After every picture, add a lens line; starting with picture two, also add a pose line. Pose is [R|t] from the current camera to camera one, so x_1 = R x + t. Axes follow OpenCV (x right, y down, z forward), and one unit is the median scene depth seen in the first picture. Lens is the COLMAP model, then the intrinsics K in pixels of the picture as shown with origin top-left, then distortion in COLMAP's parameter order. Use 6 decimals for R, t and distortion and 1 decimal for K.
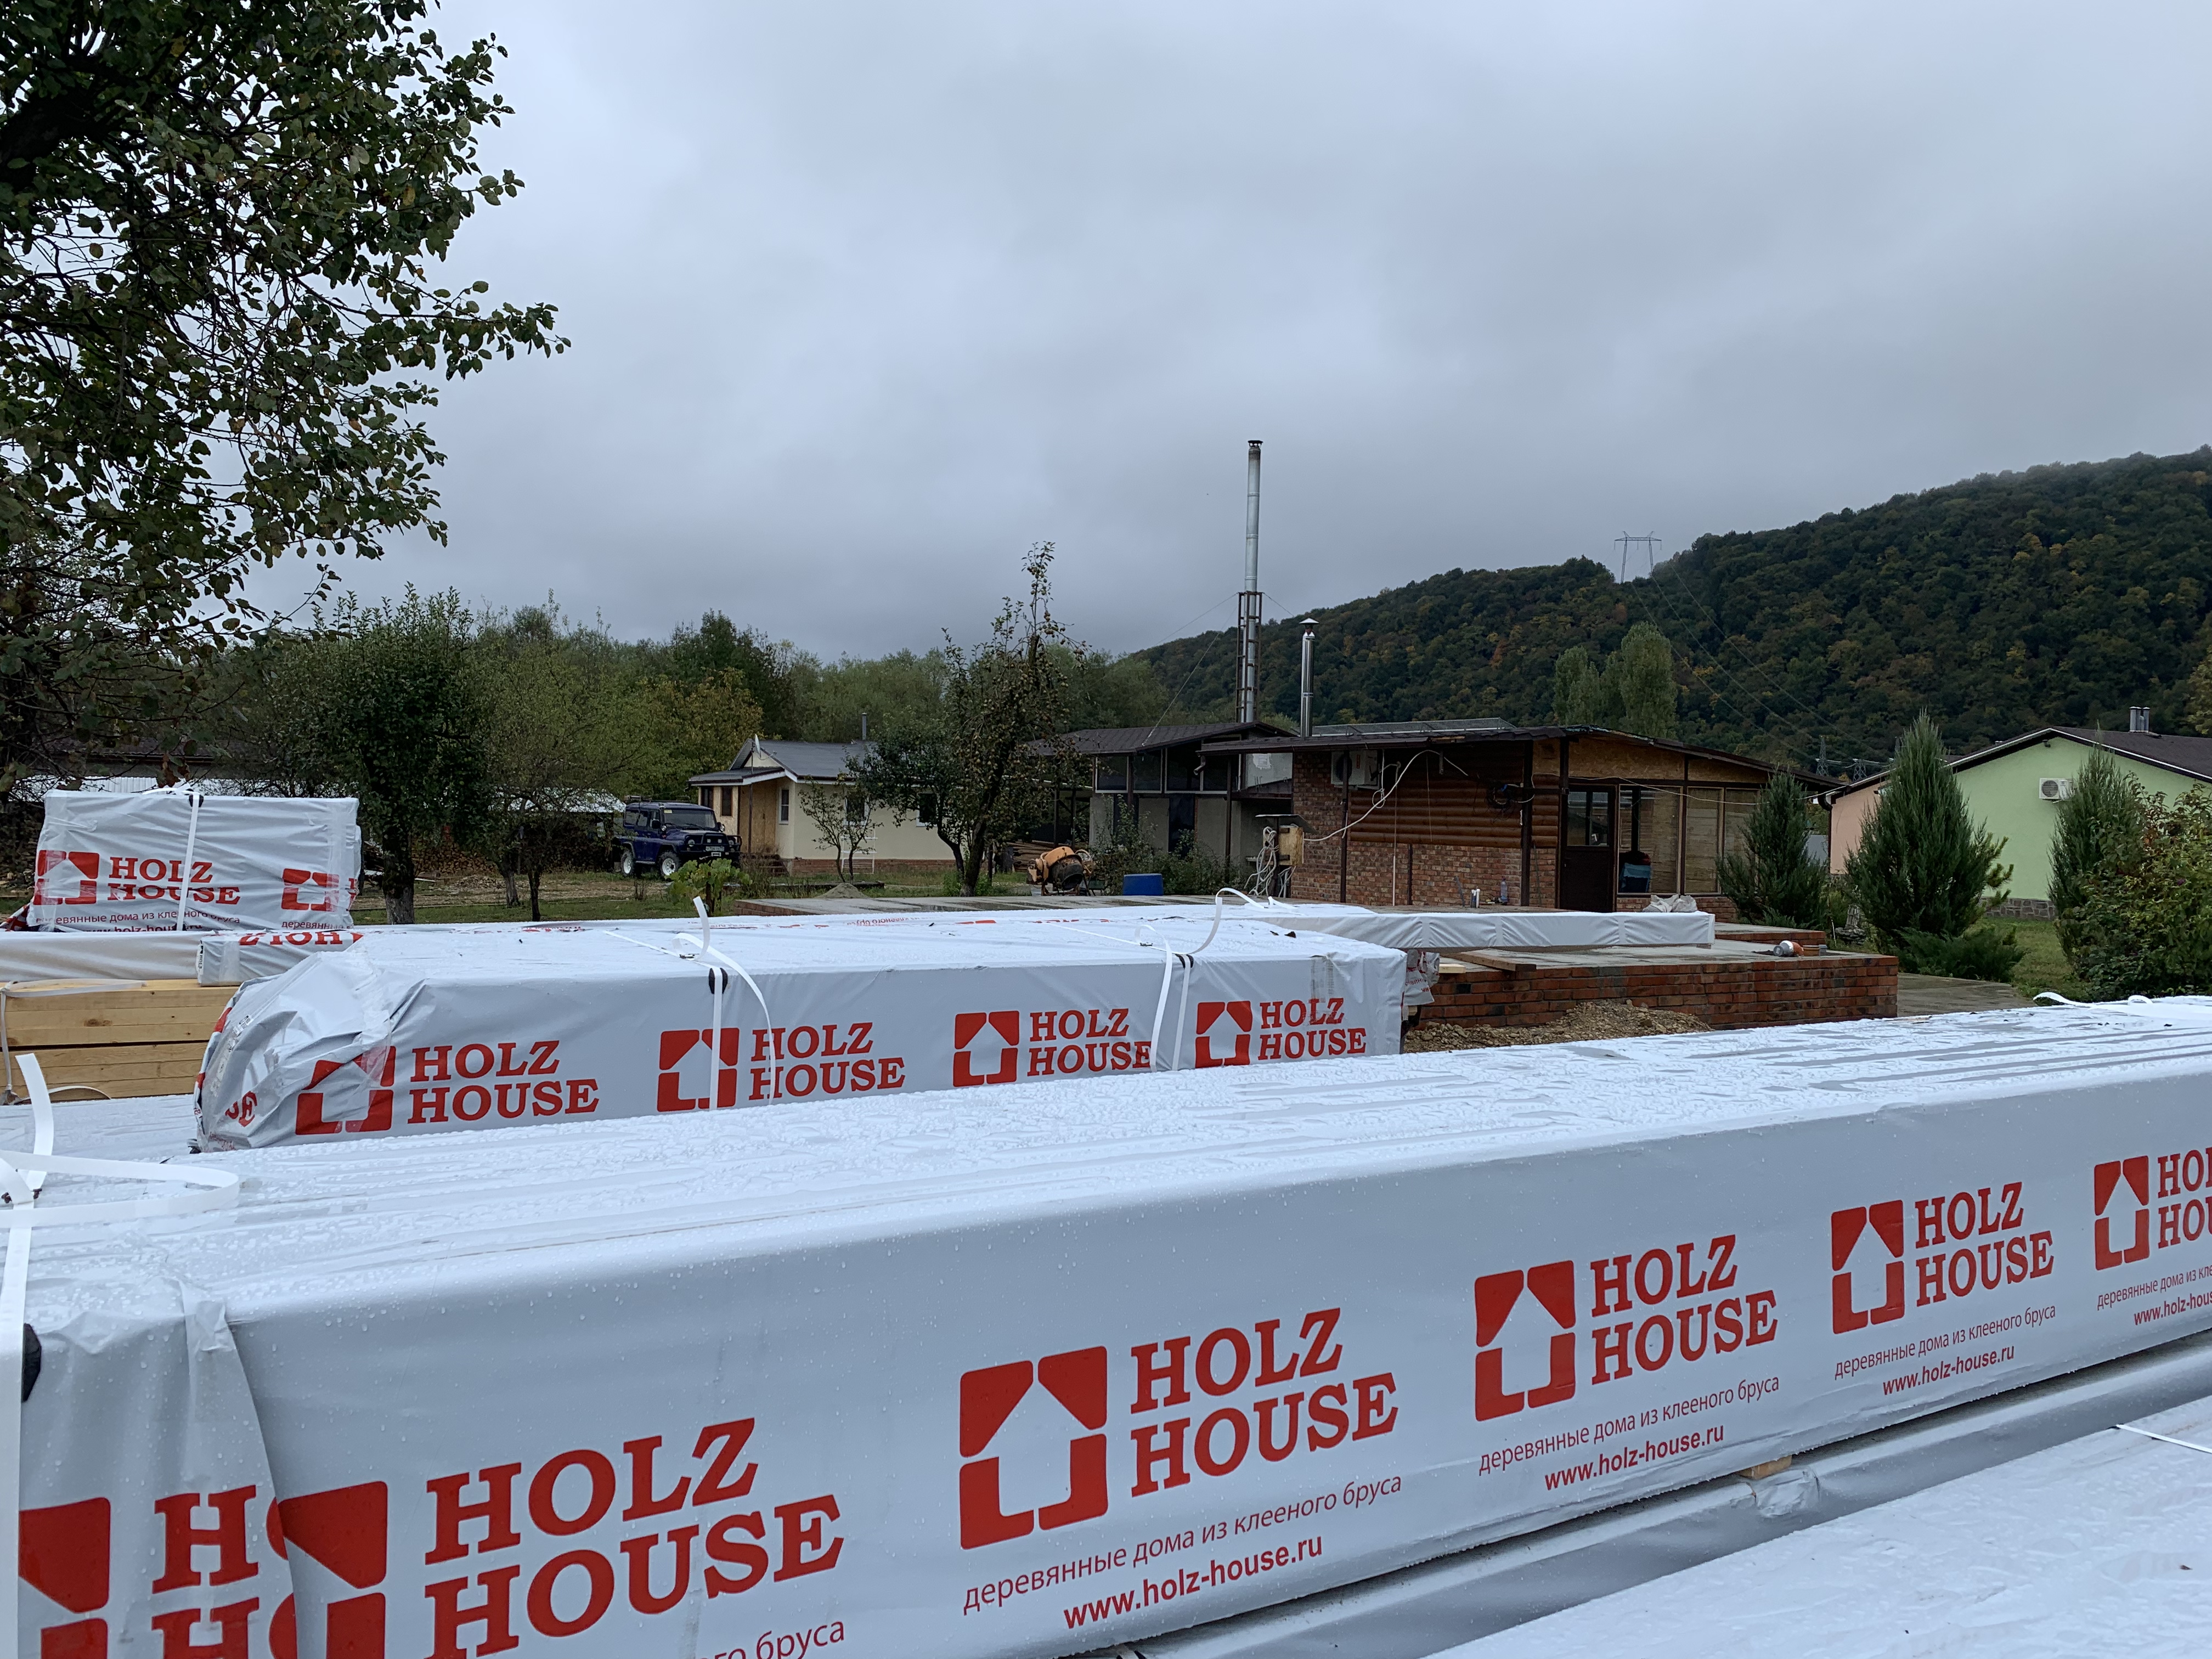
lens RADIAL K [[1682.4, 0, 1106.0], [0, 1682.4, 829.5], [0, 0, 1]] dist [0.009011, -0.000766]
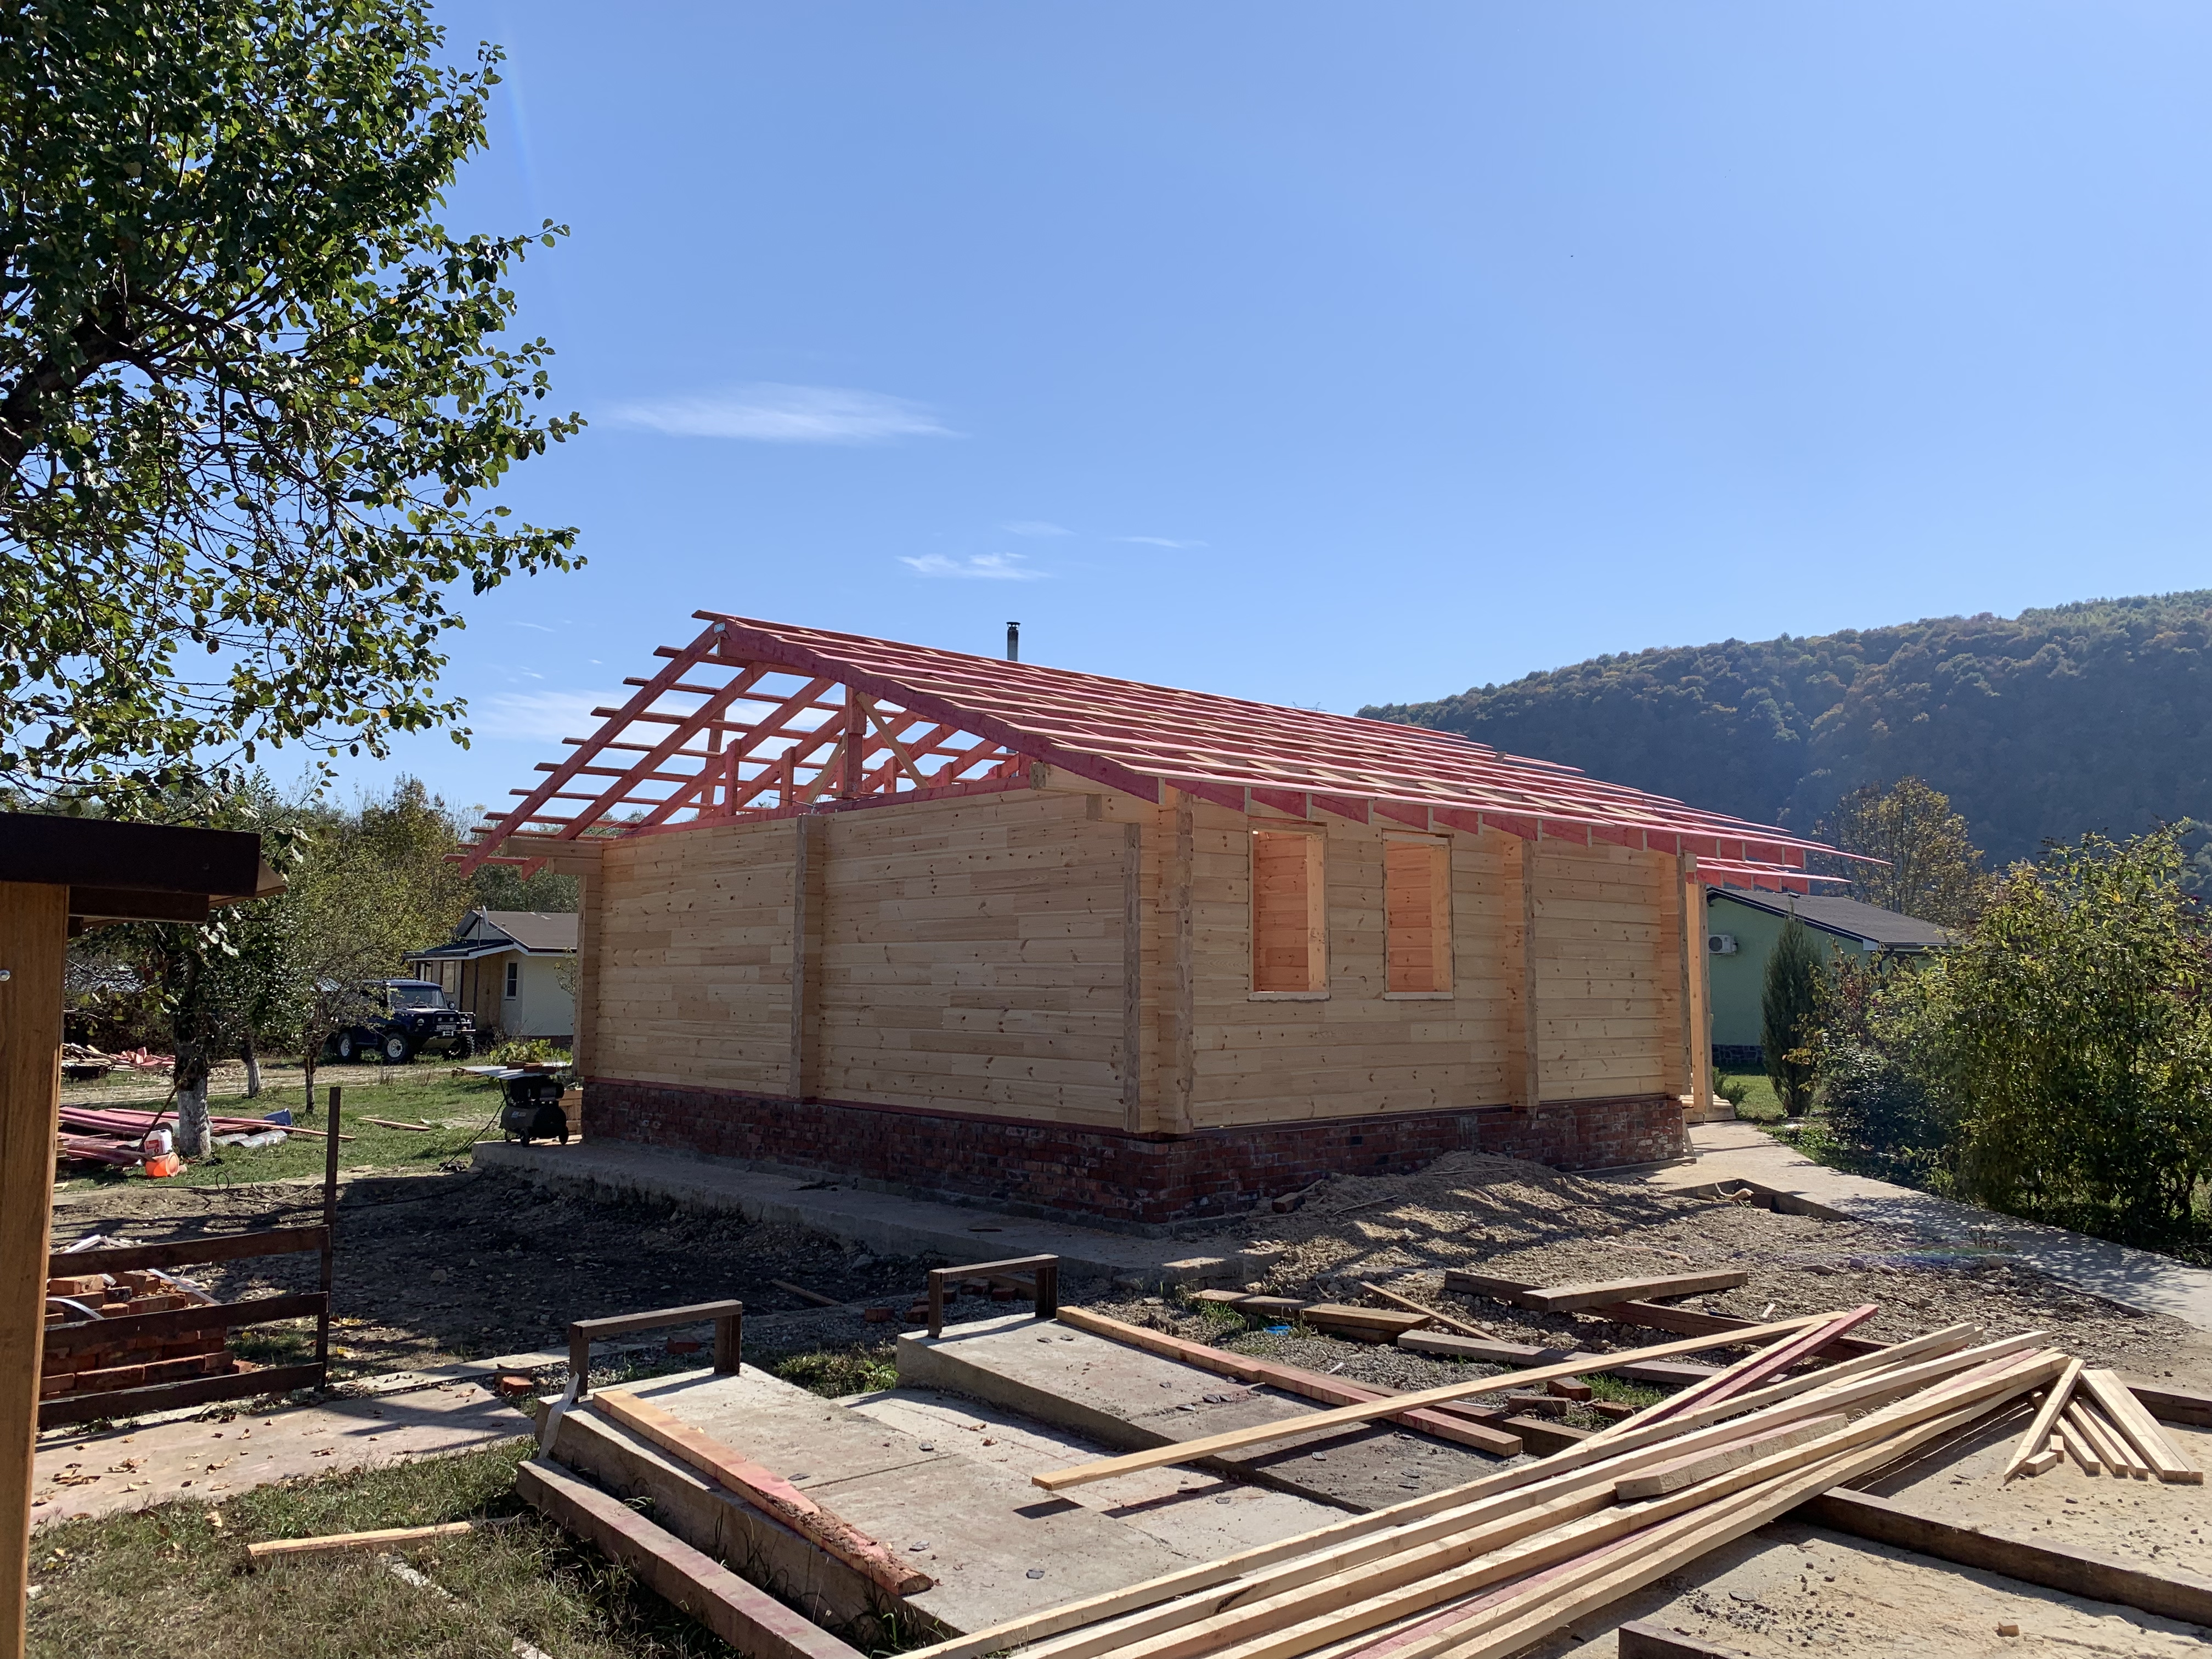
lens RADIAL K [[1682.4, 0, 1106.0], [0, 1682.4, 829.5], [0, 0, 1]] dist [0.009011, -0.000766]
pose [[0.984209, -0.001573, 0.177001, -0.175022], [0.018822, 0.995221, -0.095816, -0.007732], [-0.176004, 0.097635, 0.979536, -0.098400]]
